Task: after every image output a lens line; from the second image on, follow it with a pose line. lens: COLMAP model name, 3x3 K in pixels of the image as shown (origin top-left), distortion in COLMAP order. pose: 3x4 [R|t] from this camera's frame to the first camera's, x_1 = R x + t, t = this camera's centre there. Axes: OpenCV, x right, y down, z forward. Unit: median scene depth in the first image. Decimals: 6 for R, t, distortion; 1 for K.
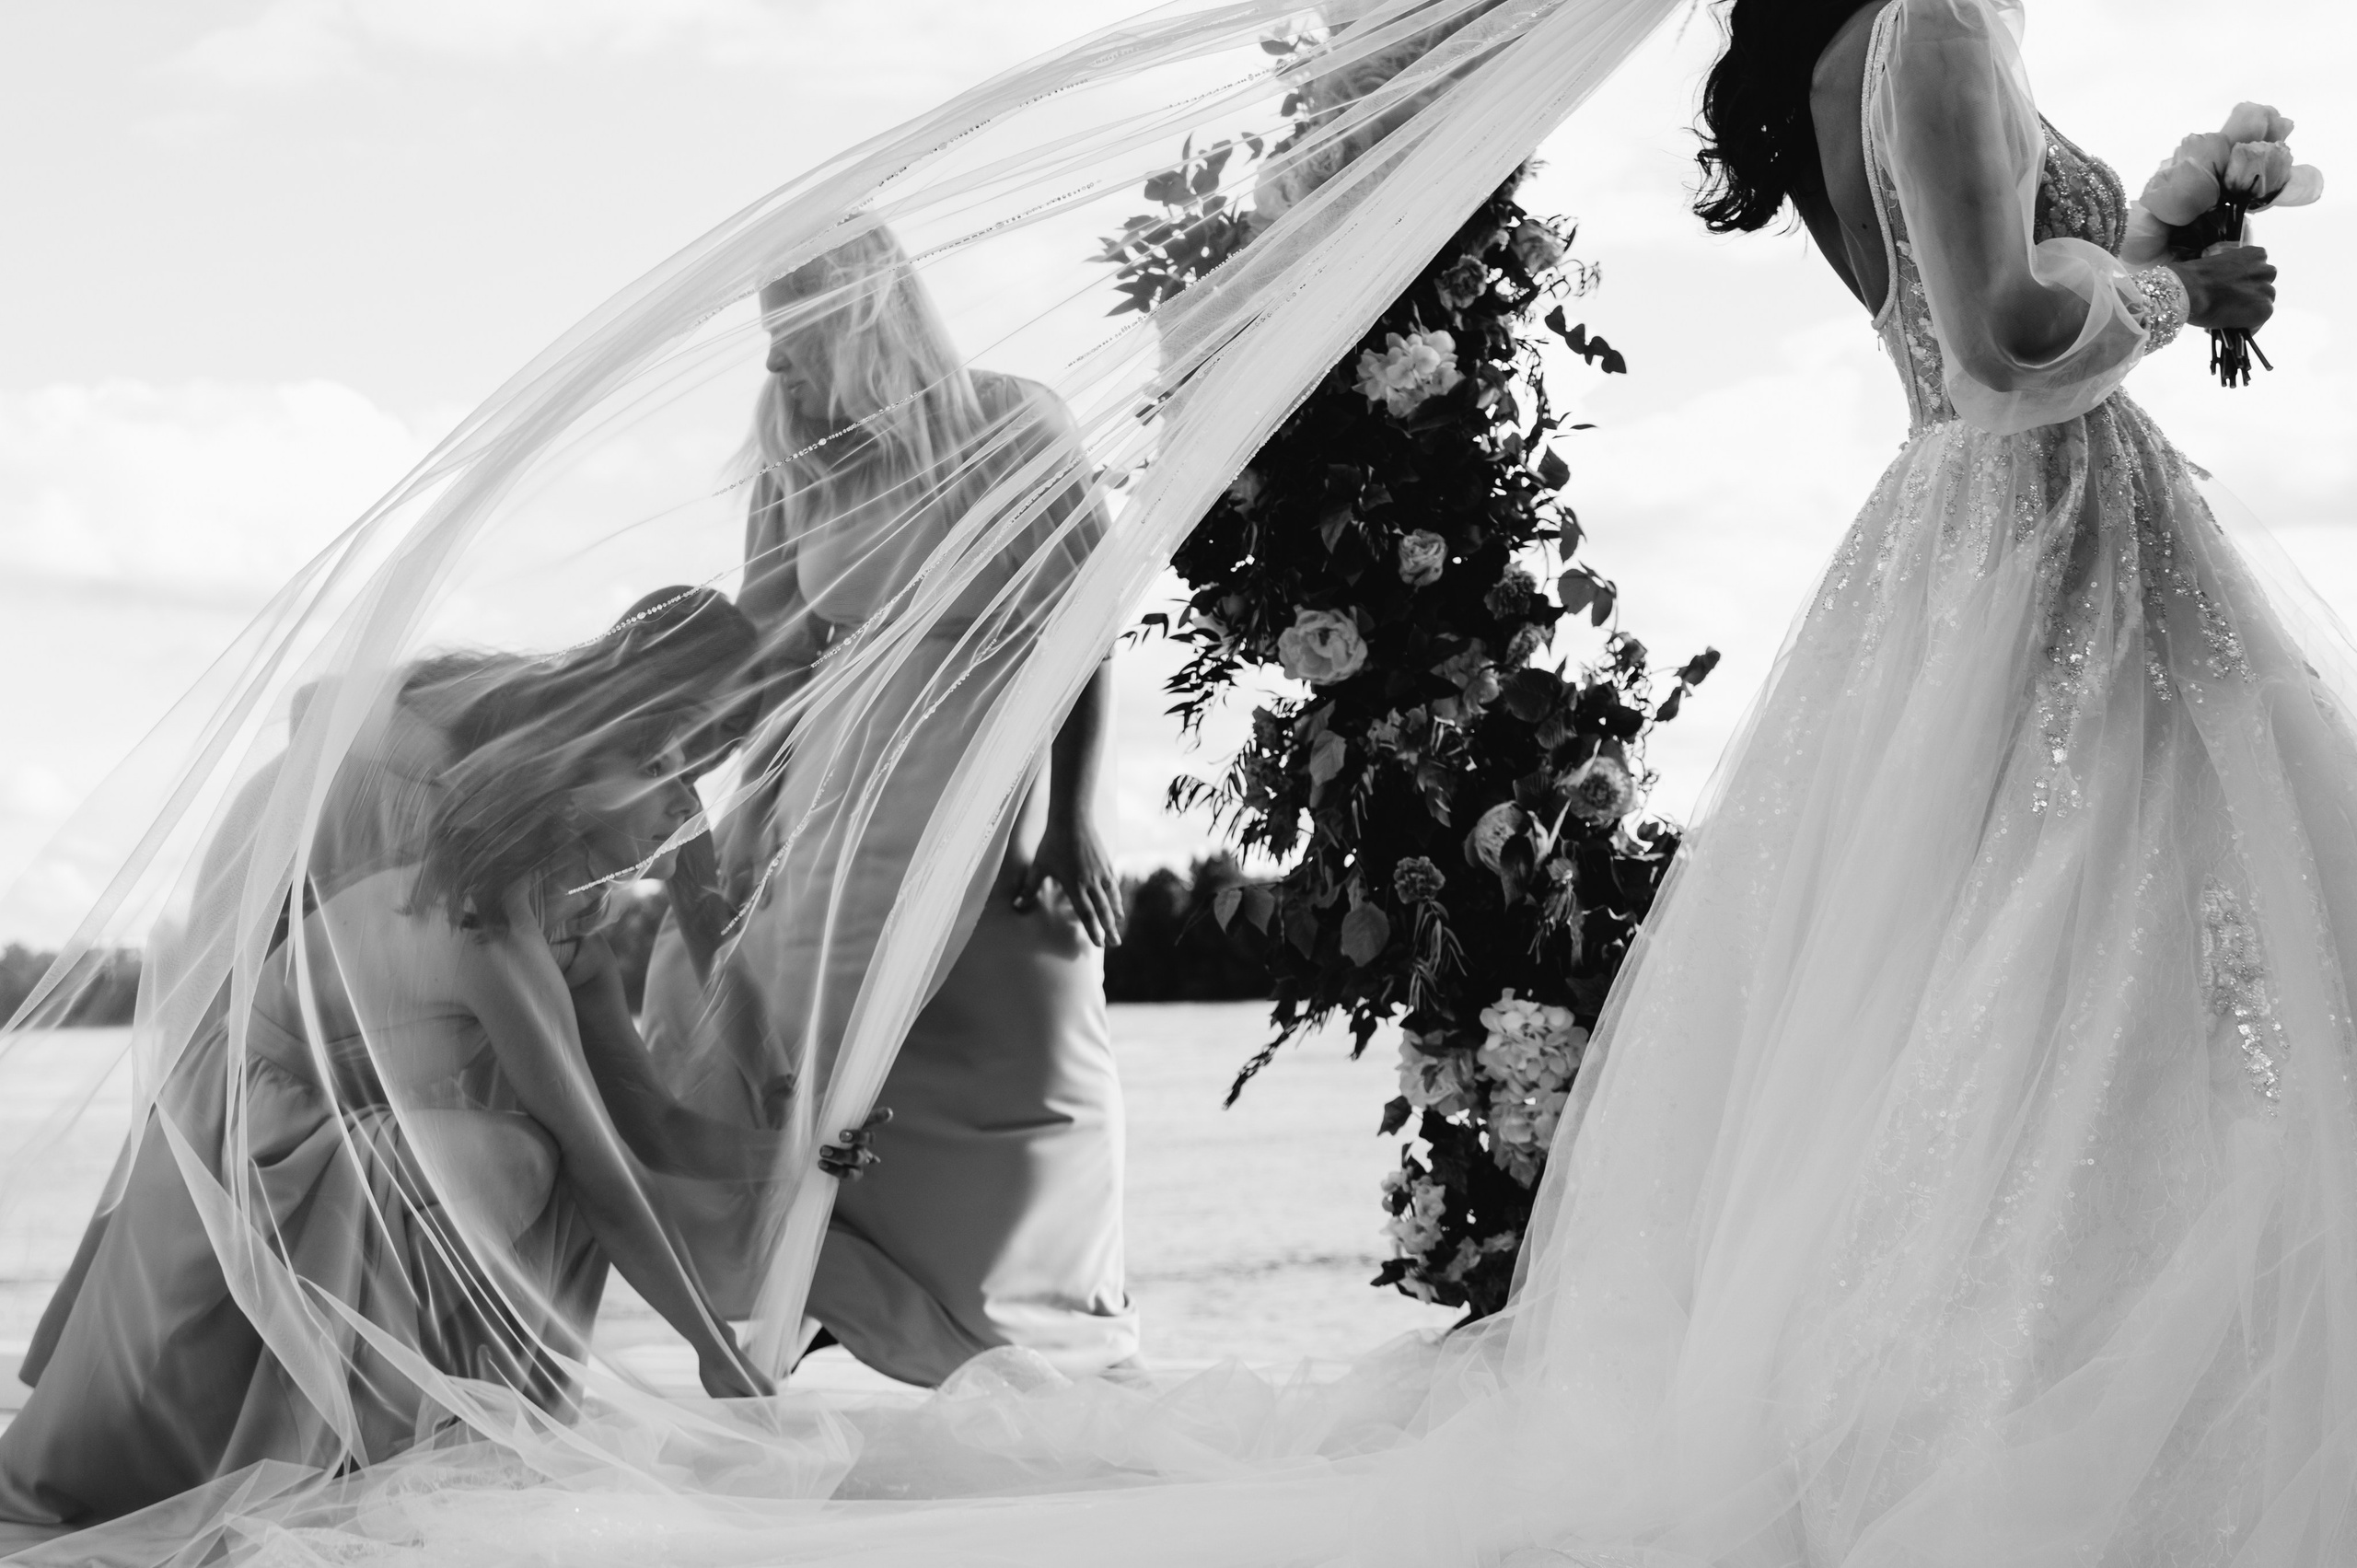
lens RADIAL K [[2750.5, 0, 1179.0], [0, 2750.5, 768.1], [0, 0, 1]] dist [-0.020003, 0.000000]
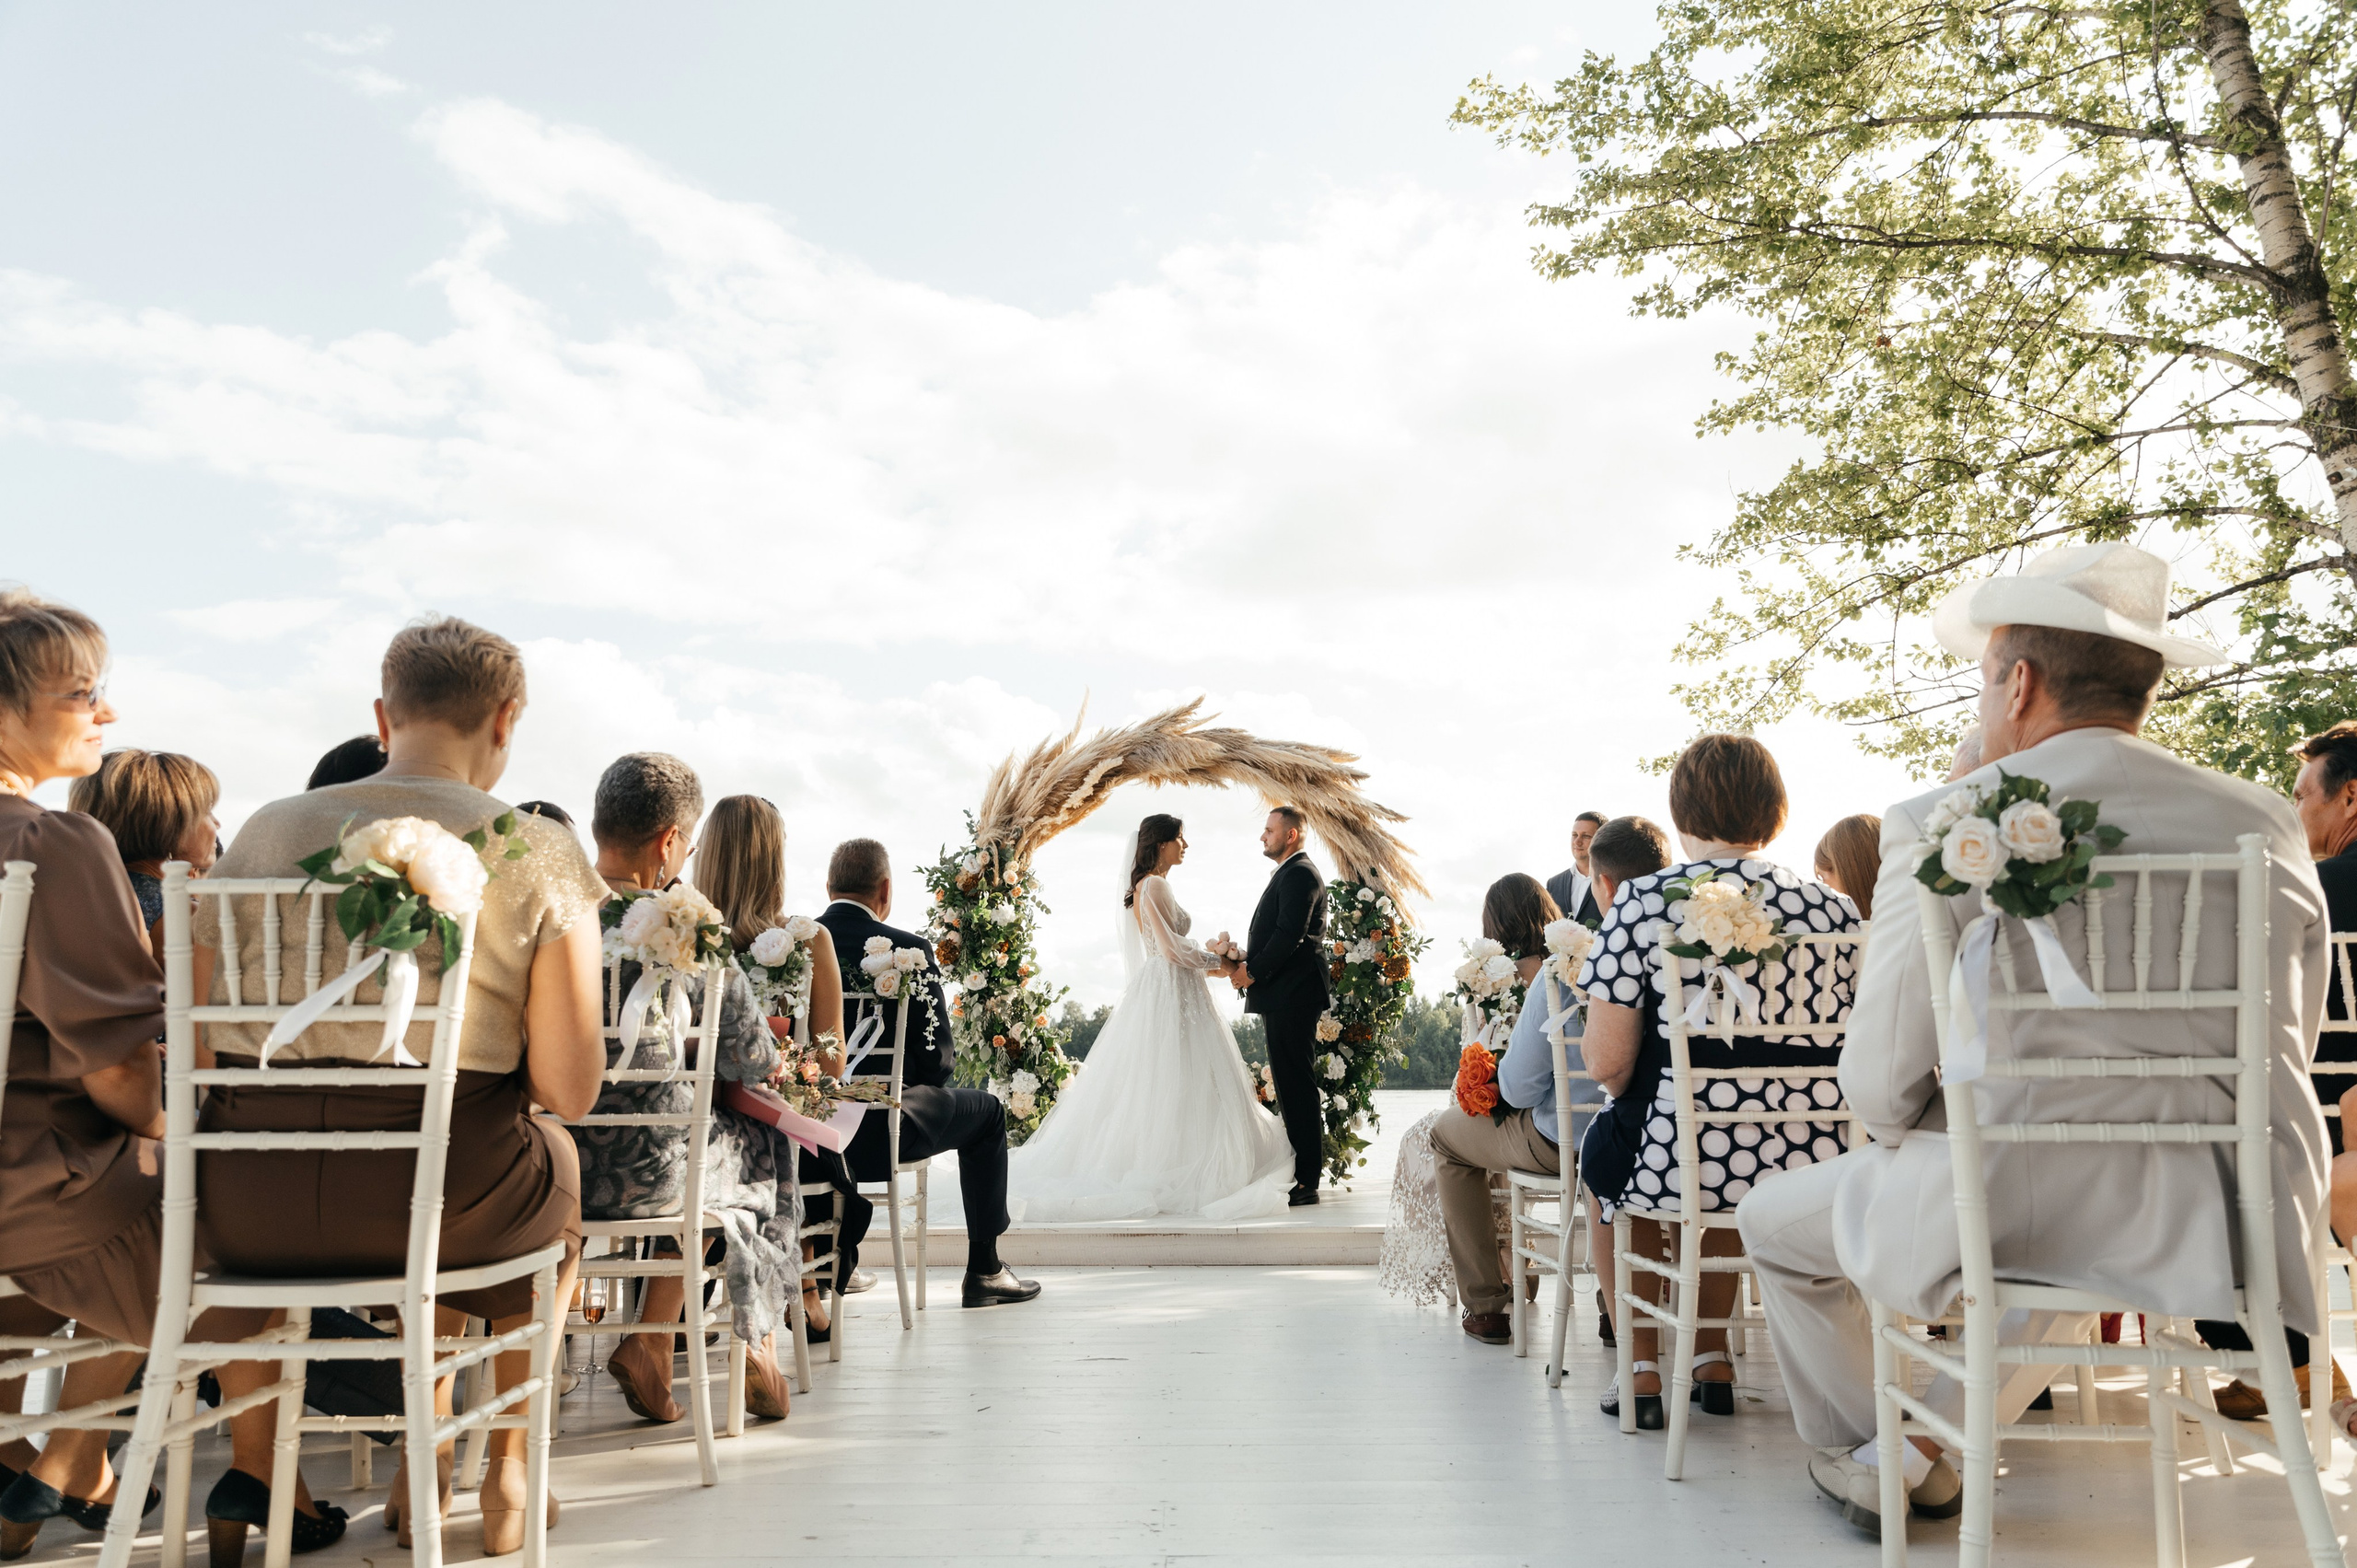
lens RADIAL K [[1713.4, 0, 1169.6], [0, 1713.4, 786.3], [0, 0, 1]] dist [0.037327, -0.028973]
pose [[0.933351, 0.095560, 0.346012, -0.577931], [-0.058496, 0.991520, -0.116043, -0.051799], [-0.354167, 0.088068, 0.931026, -1.452340]]
